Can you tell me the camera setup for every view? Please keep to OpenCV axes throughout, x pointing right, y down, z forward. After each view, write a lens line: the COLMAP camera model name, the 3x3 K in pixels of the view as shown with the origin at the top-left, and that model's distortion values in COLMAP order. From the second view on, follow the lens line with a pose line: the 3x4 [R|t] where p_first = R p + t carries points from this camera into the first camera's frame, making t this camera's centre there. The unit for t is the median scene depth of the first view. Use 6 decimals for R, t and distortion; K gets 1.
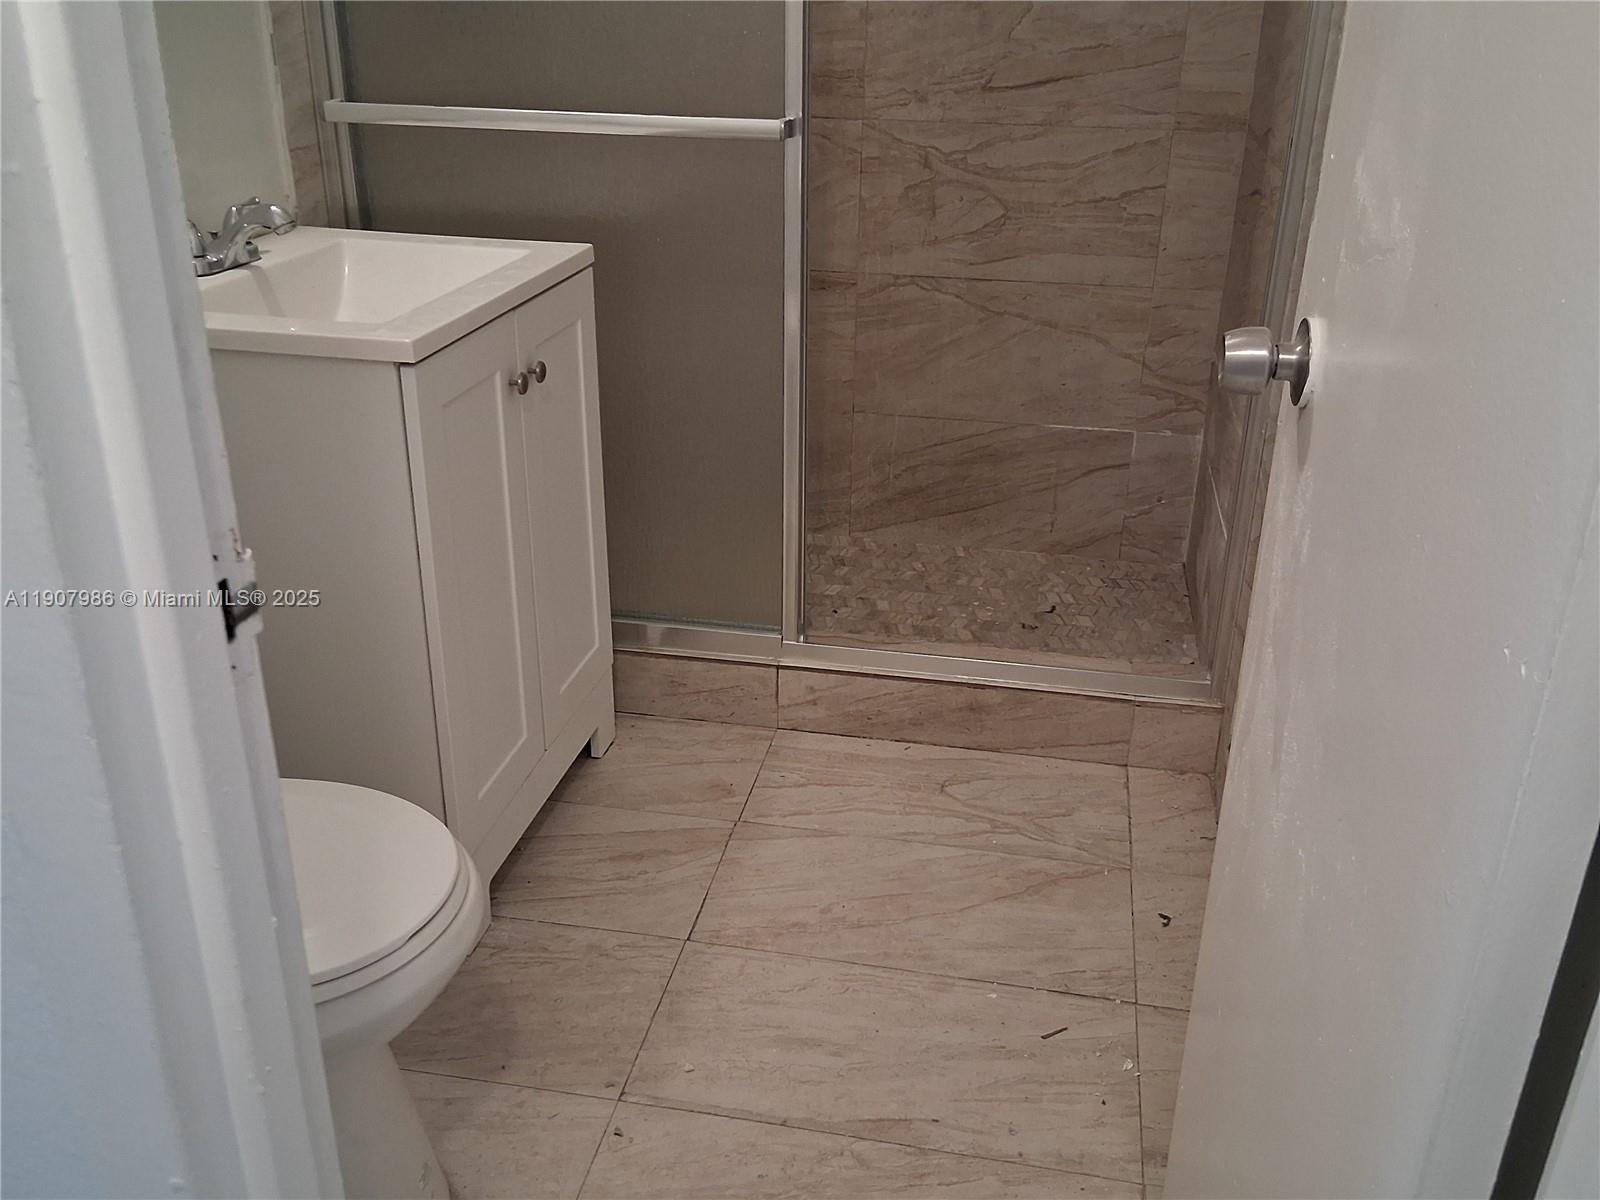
lens RADIAL K [[1411.8, 0, 812.8], [0, 1411.8, 604.3], [0, 0, 1]] dist [0.133665, -0.248650]
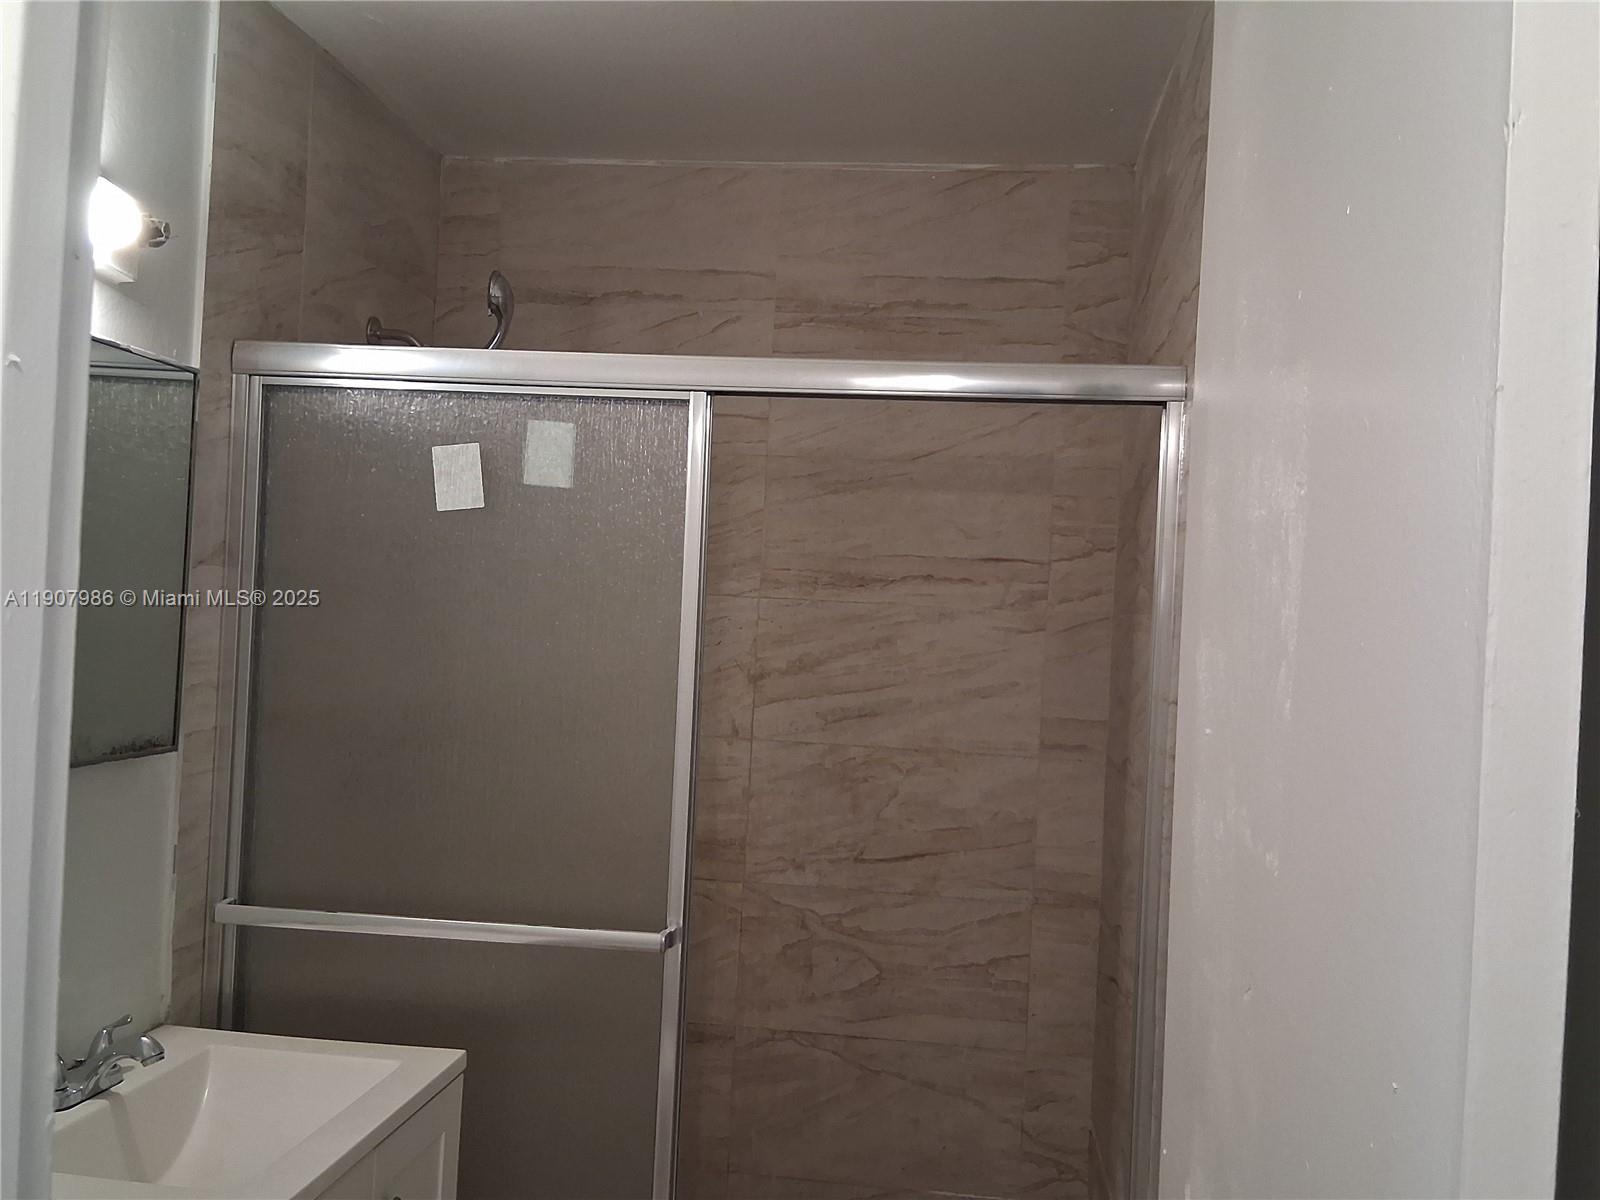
lens RADIAL K [[1414.7, 0, 811.1], [0, 1414.7, 605.3], [0, 0, 1]] dist [0.137450, -0.257587]
pose [[0.996896, 0.034220, 0.070902, 0.003723], [-0.001446, 0.908401, -0.418098, -0.098269], [-0.078715, 0.416697, 0.905631, -0.050173]]
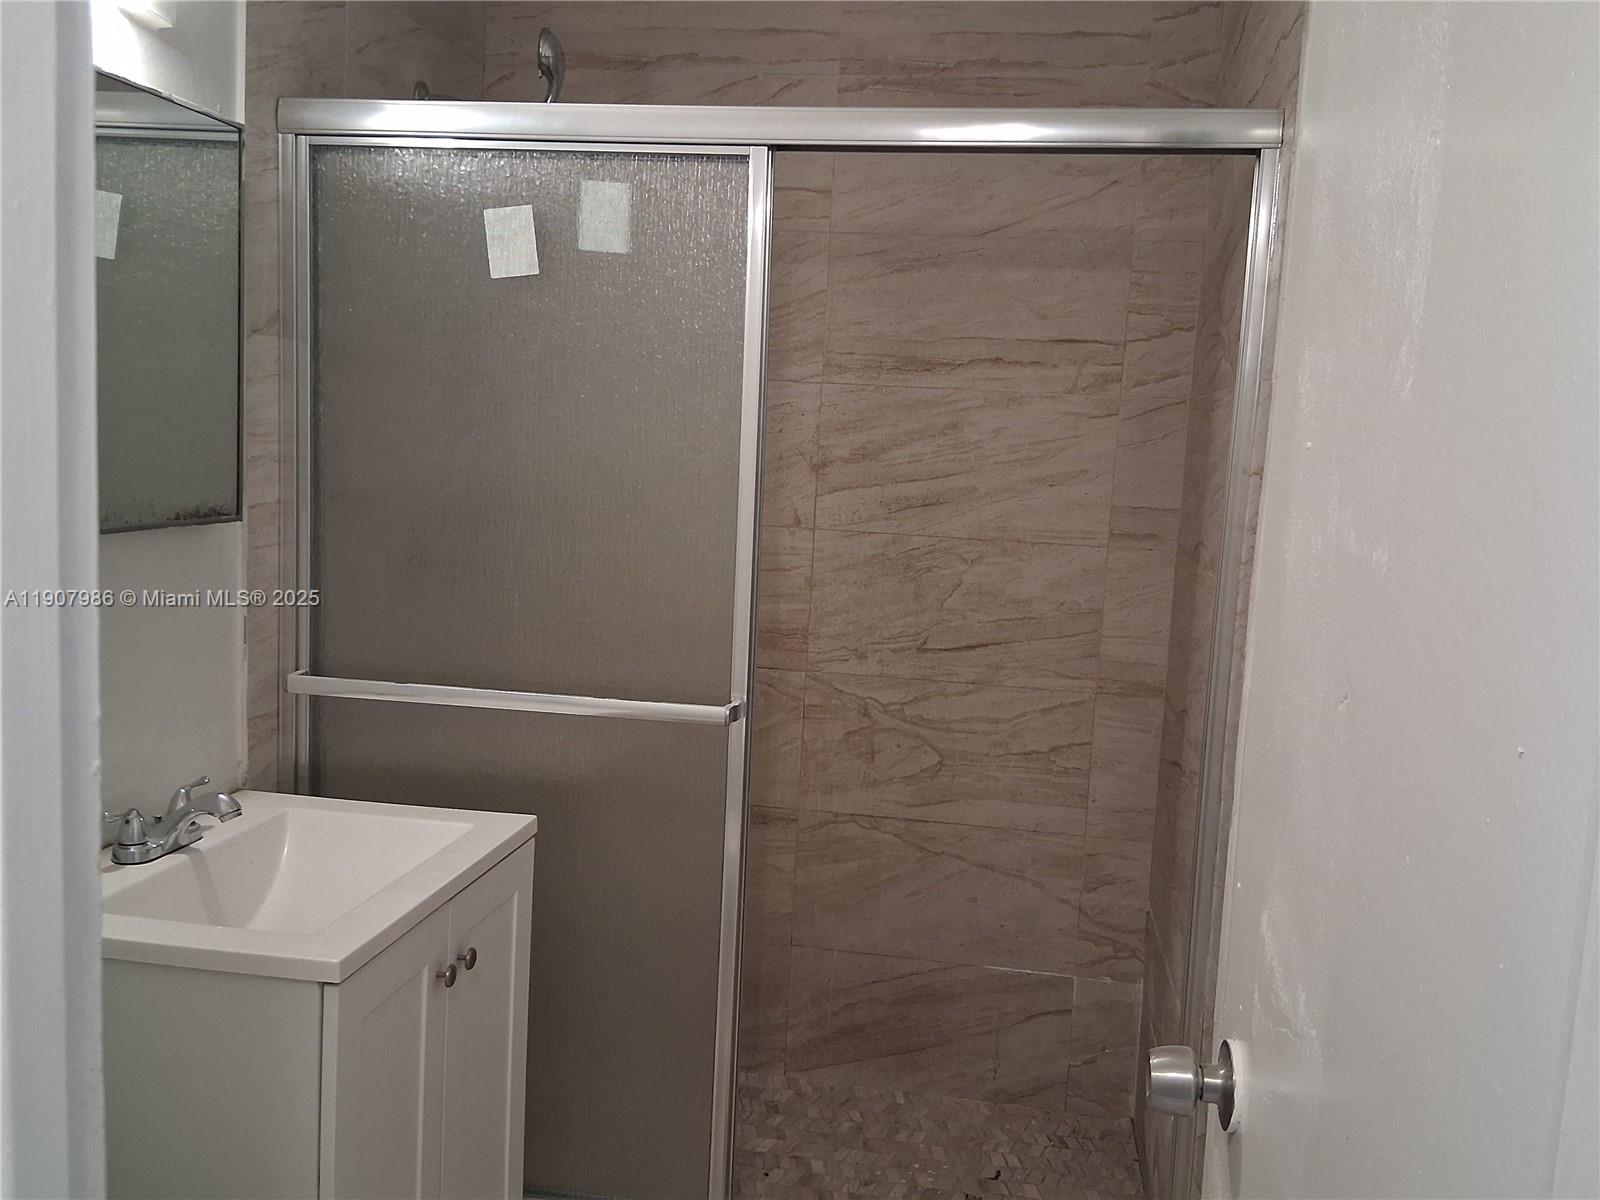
lens RADIAL K [[1415.8, 0, 813.7], [0, 1415.8, 601.3], [0, 0, 1]] dist [0.131729, -0.253489]
pose [[0.998917, 0.030833, 0.034833, 0.002852], [-0.018806, 0.952539, -0.303835, -0.078753], [-0.042548, 0.302851, 0.952088, -0.022382]]
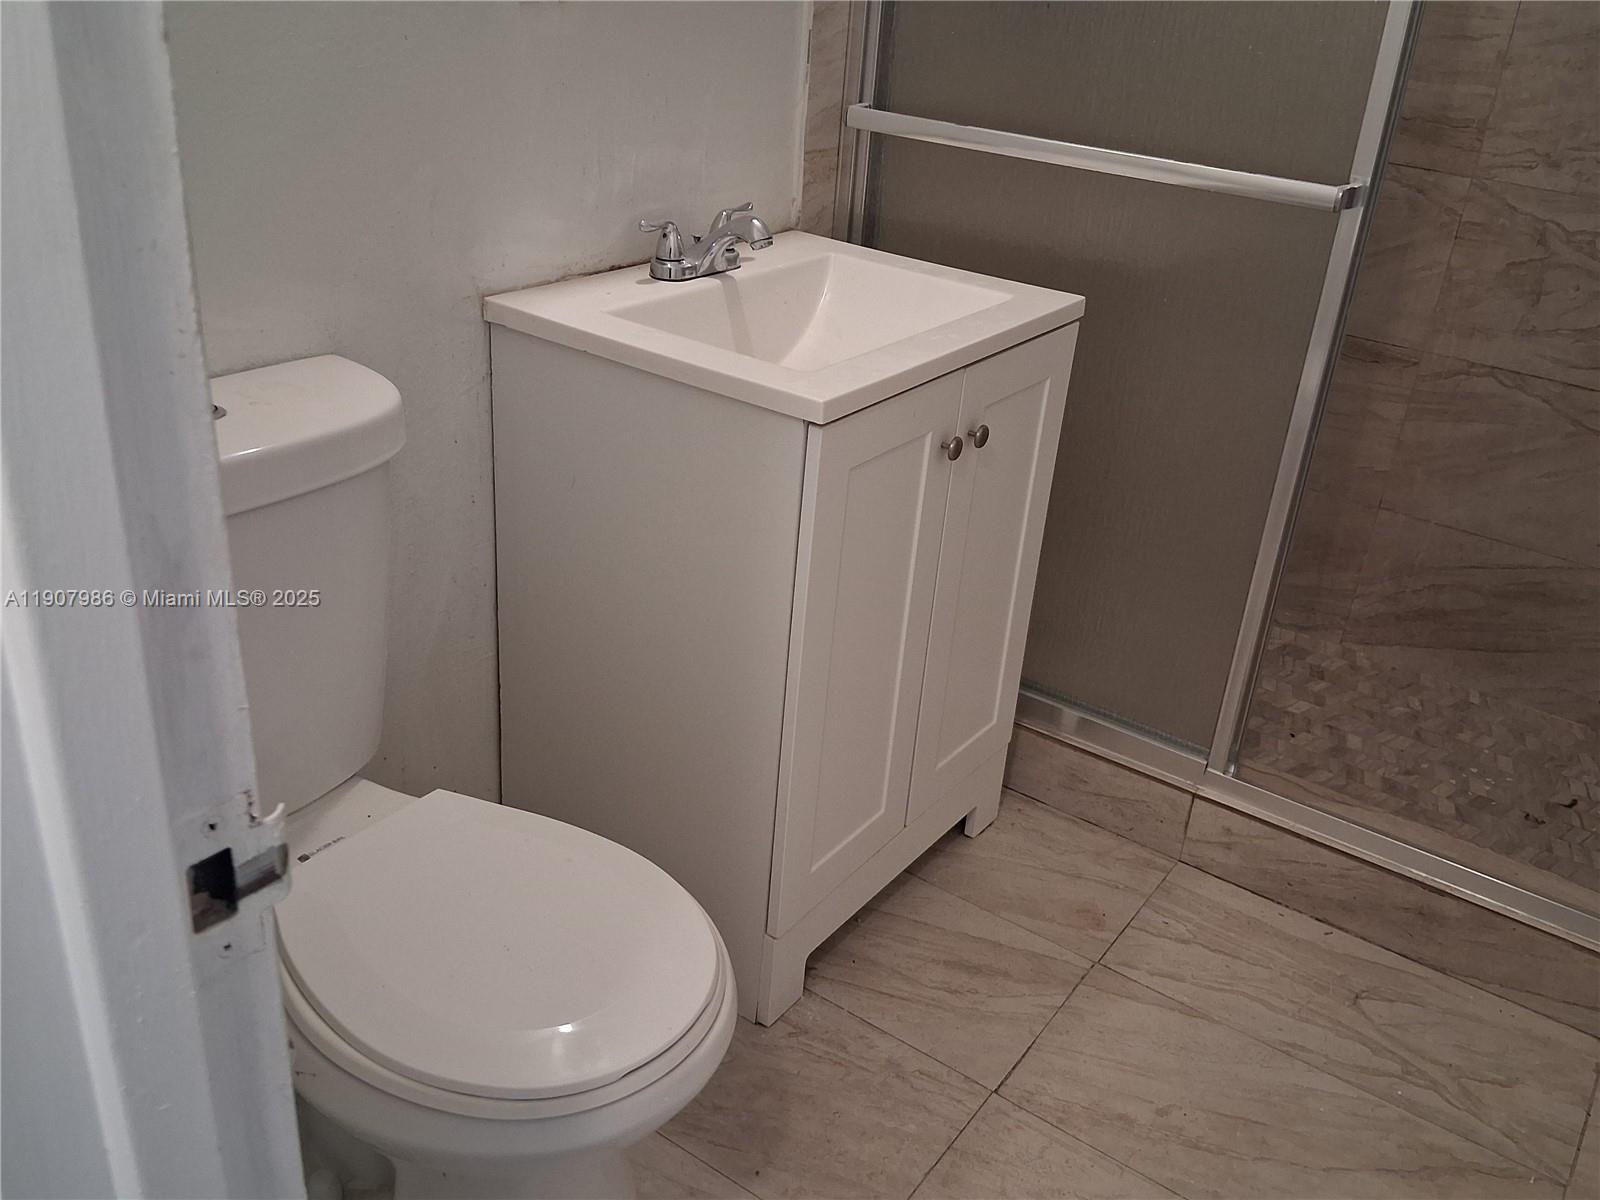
lens RADIAL K [[1414.7, 0, 811.1], [0, 1414.7, 605.3], [0, 0, 1]] dist [0.137450, -0.257587]
pose [[0.910207, 0.233374, -0.342140, 0.033846], [-0.225510, 0.972189, 0.063200, -0.070787], [0.347374, 0.019630, 0.937521, 0.091702]]
